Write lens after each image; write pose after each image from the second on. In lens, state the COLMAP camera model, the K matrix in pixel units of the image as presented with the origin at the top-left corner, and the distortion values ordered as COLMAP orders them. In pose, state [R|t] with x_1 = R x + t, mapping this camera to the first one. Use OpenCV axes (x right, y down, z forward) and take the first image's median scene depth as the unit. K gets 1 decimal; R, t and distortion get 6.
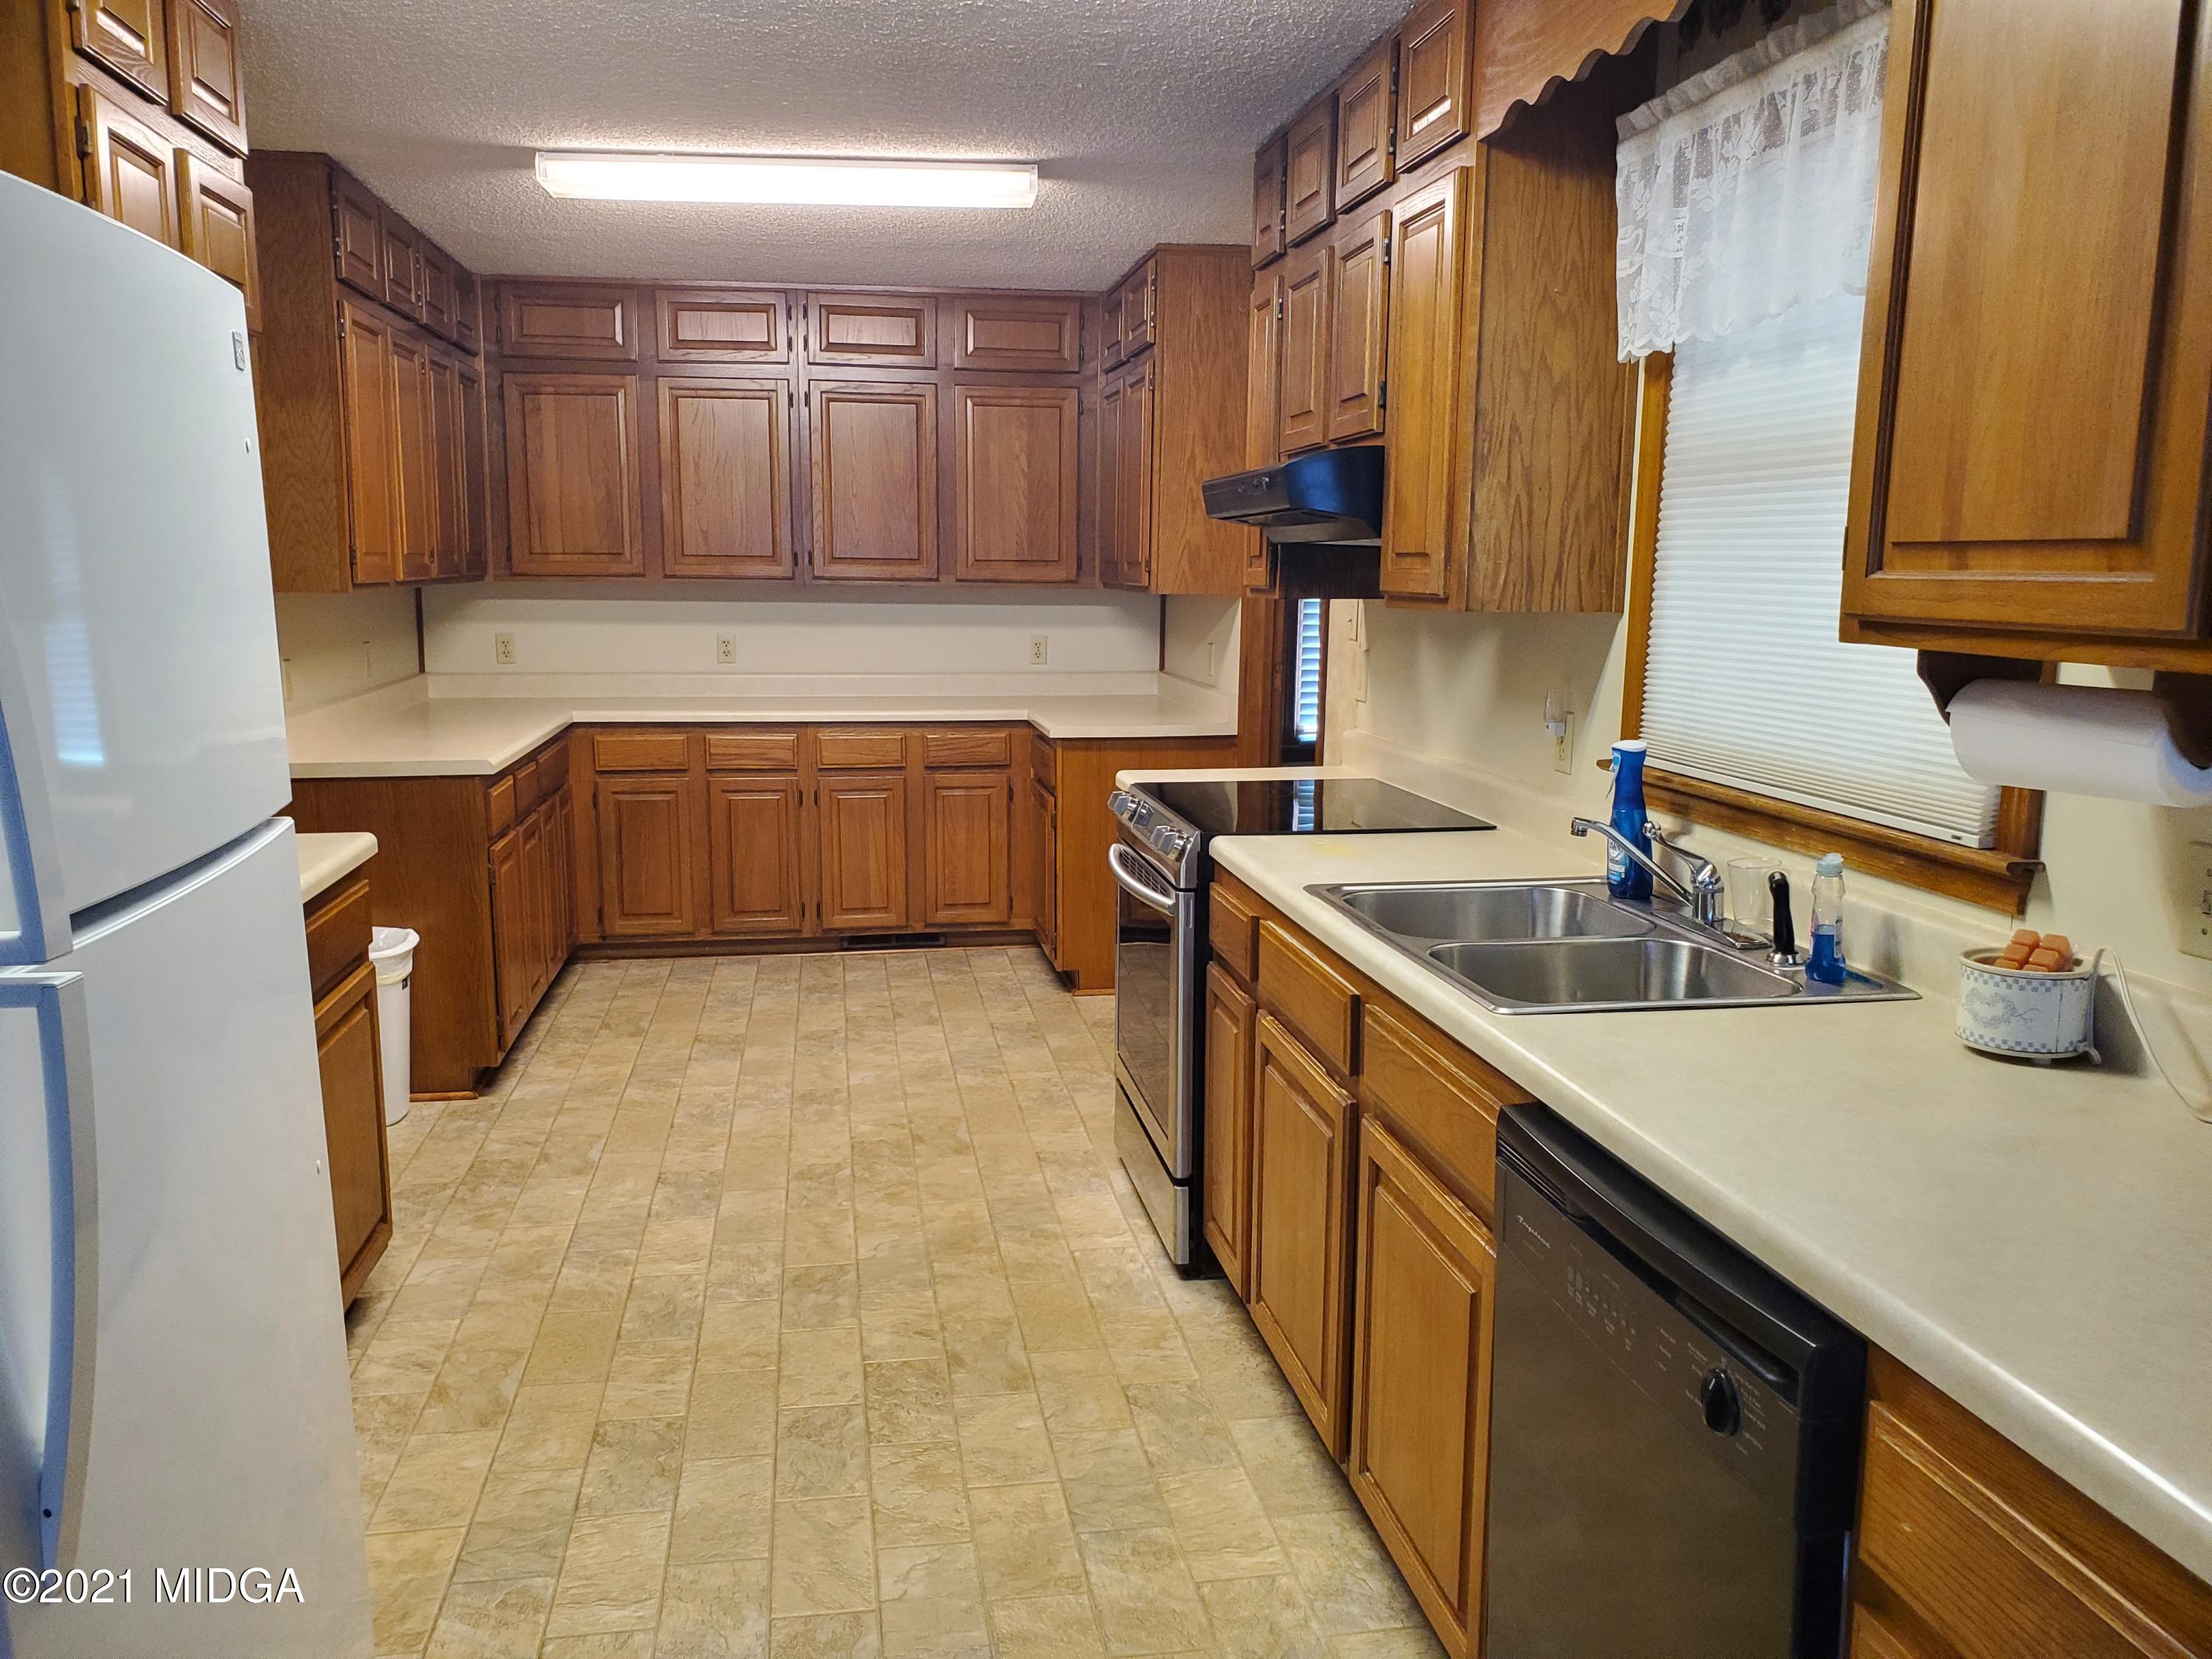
lens RADIAL K [[1752.0, 0, 1102.1], [0, 1752.0, 835.8], [0, 0, 1]] dist [0.162126, -0.355050]
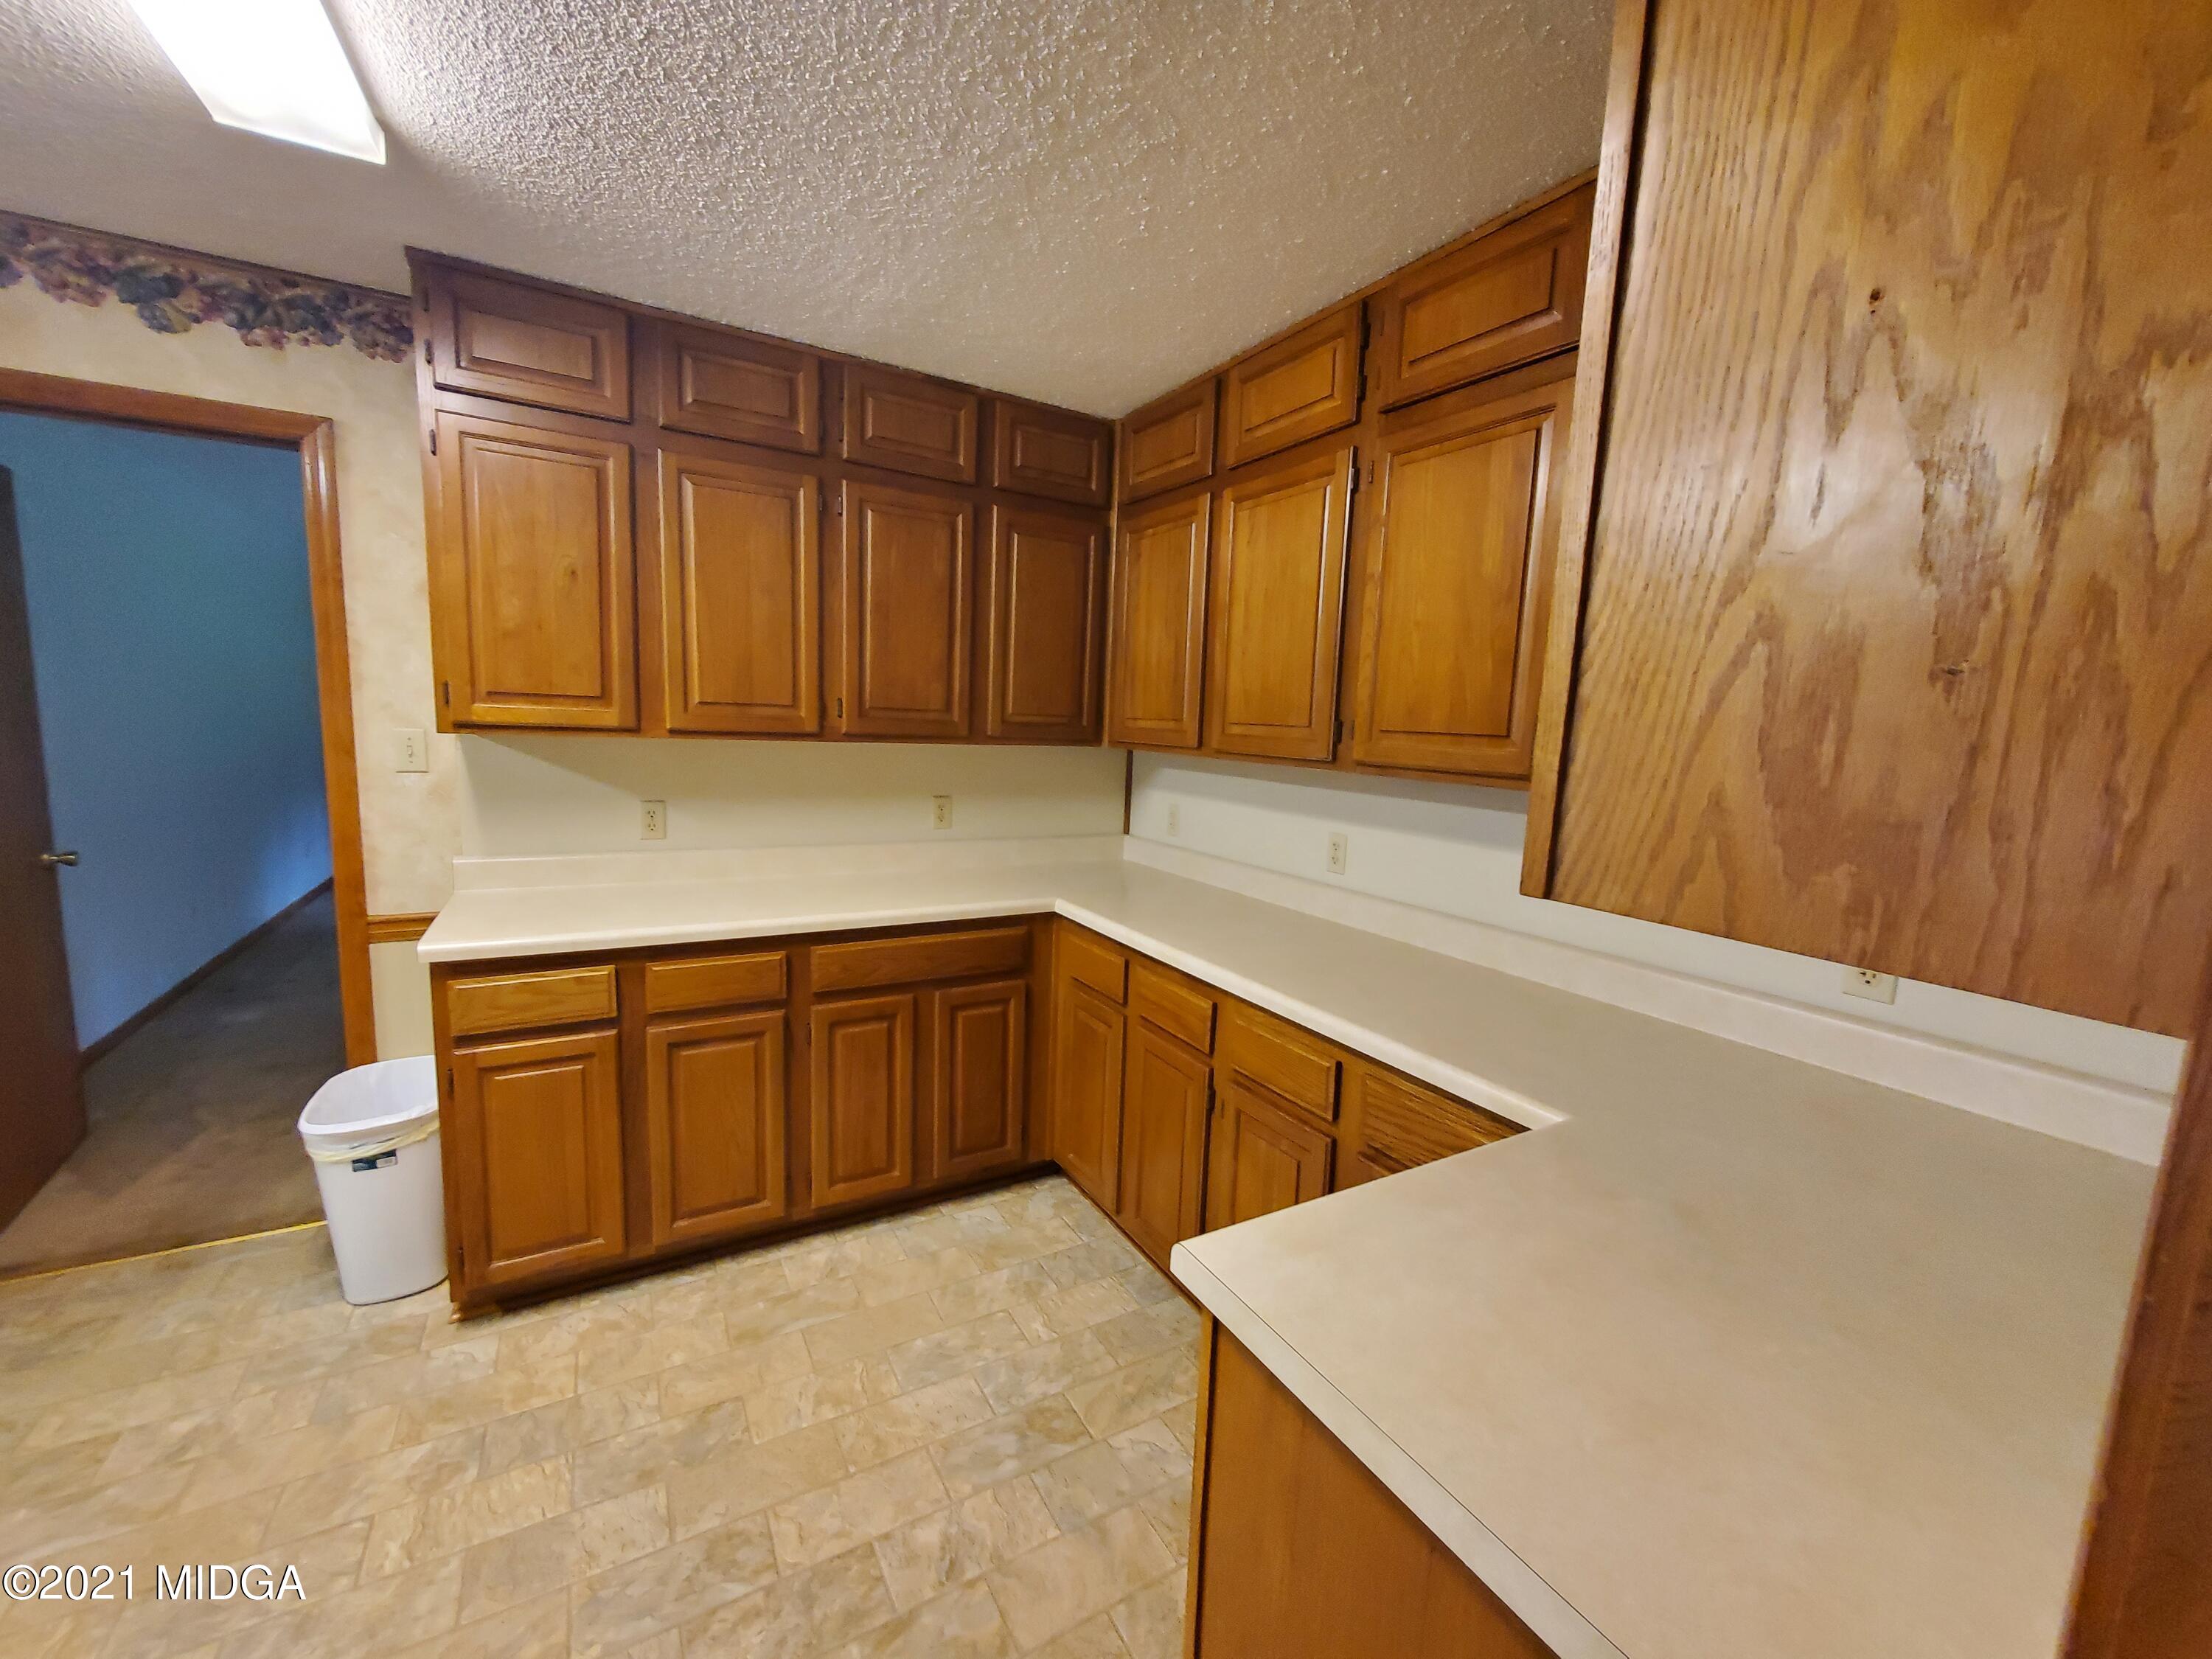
lens RADIAL K [[872.3, 0, 1114.4], [0, 872.3, 832.0], [0, 0, 1]] dist [0.000591, -0.003160]
pose [[0.365385, 0.127957, -0.922020, 0.092991], [-0.185446, 0.980658, 0.062605, -0.129893], [0.912197, 0.148110, 0.382046, 0.838047]]
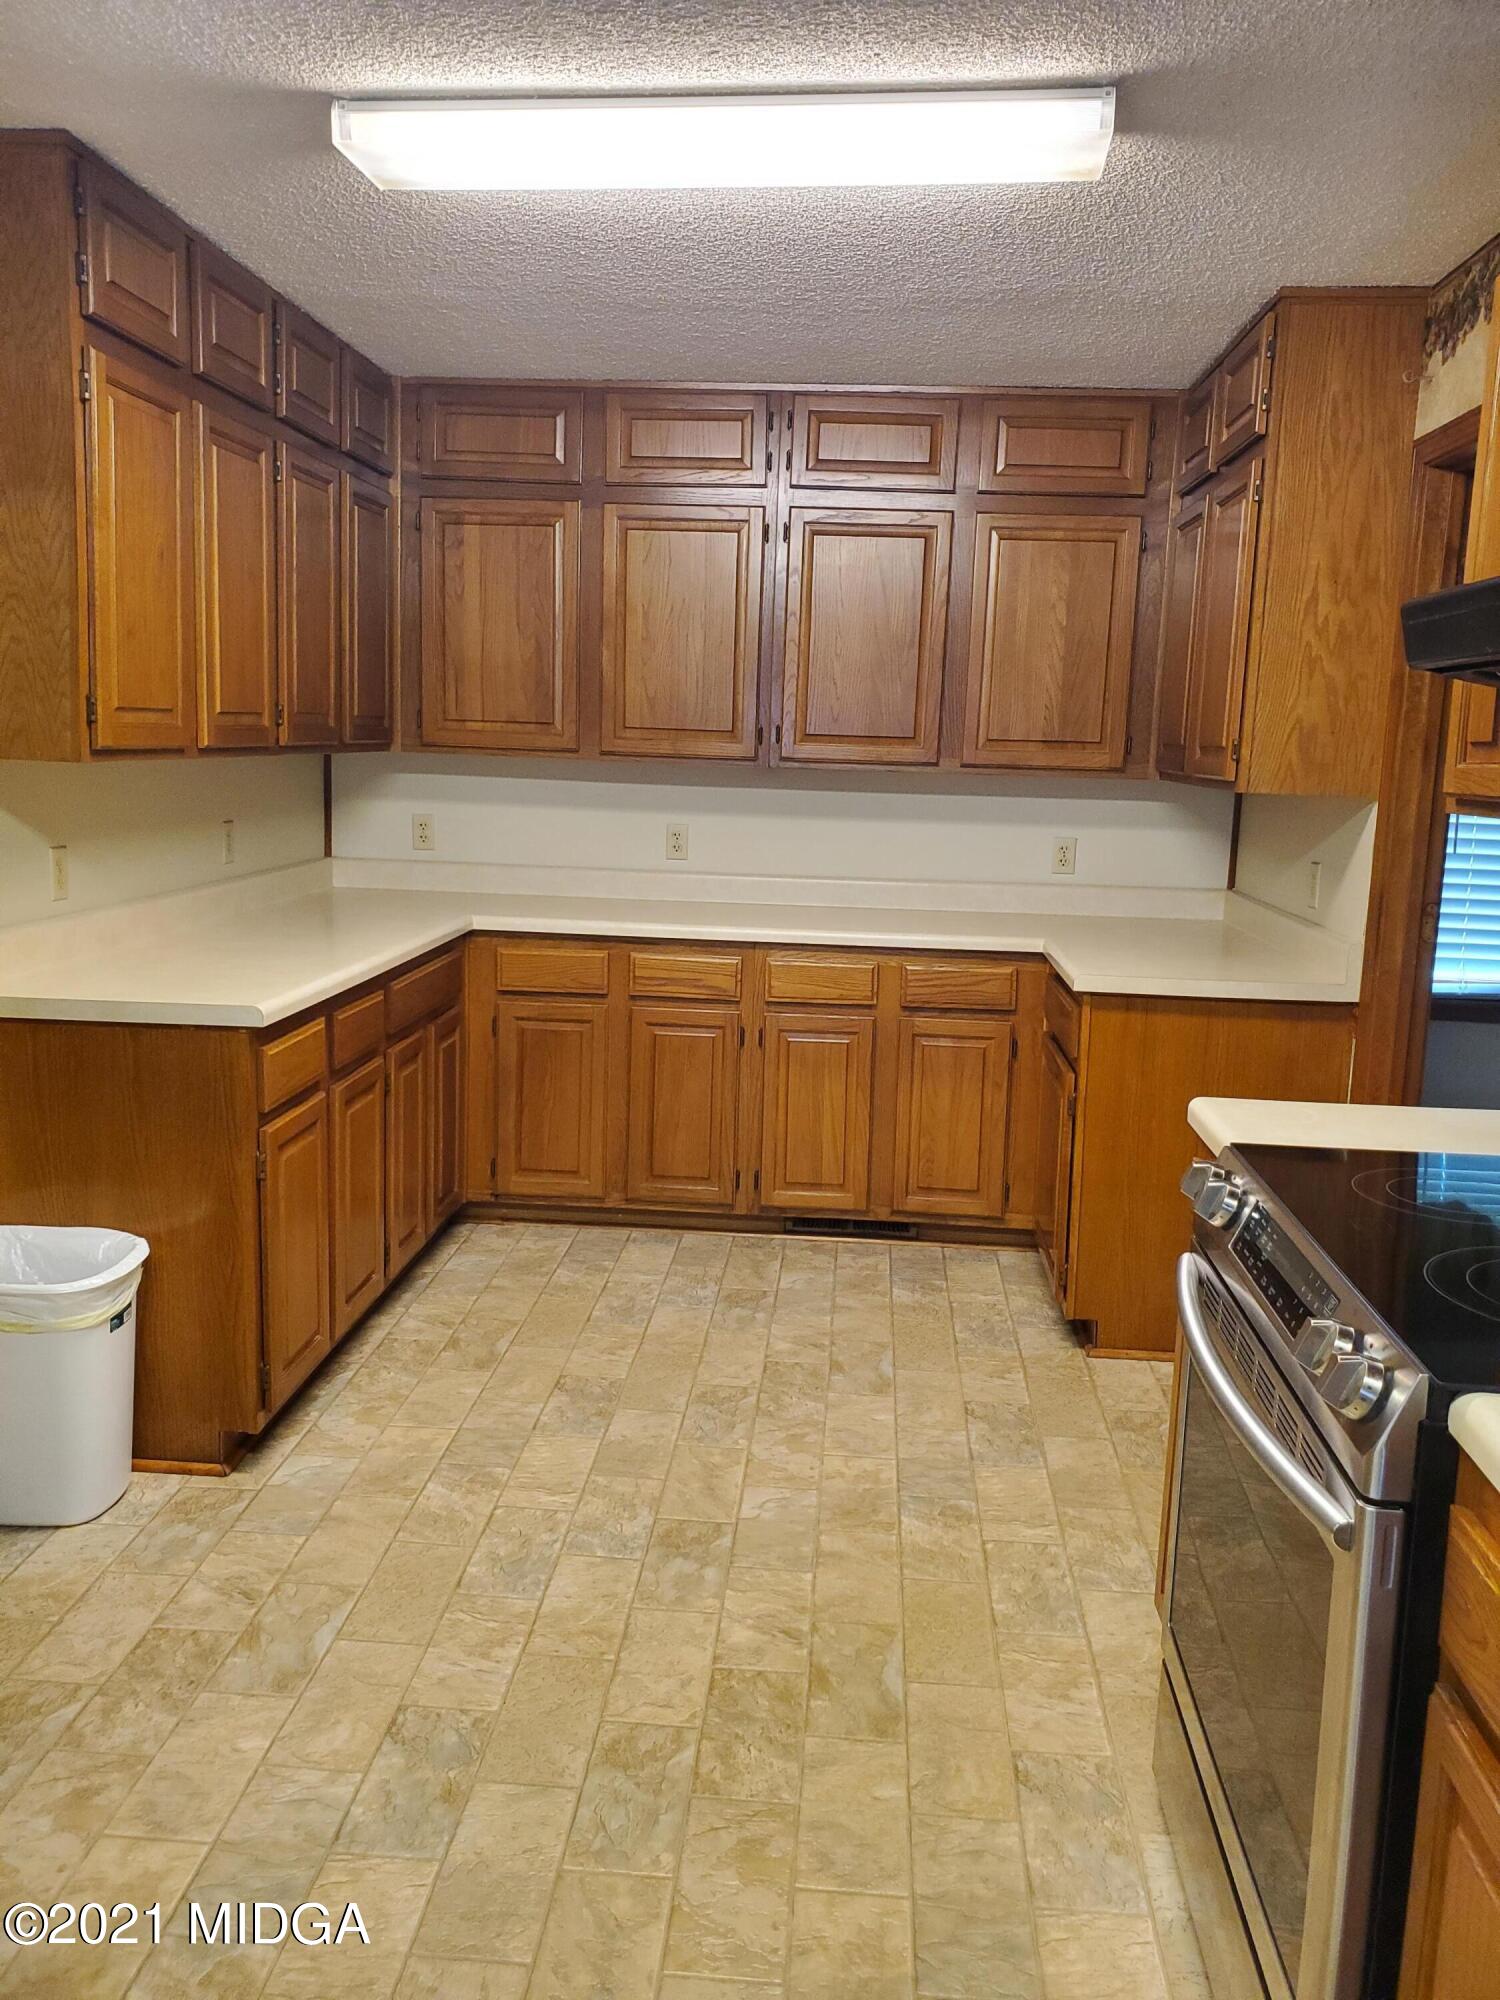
lens RADIAL K [[1584.1, 0, 749.1], [0, 1584.1, 959.4], [0, 0, 1]] dist [0.162126, -0.355050]
pose [[0.972905, 0.058564, -0.223665, -0.012744], [-0.062781, 0.997958, -0.011784, -0.048704], [0.222518, 0.025507, 0.974595, 0.315951]]
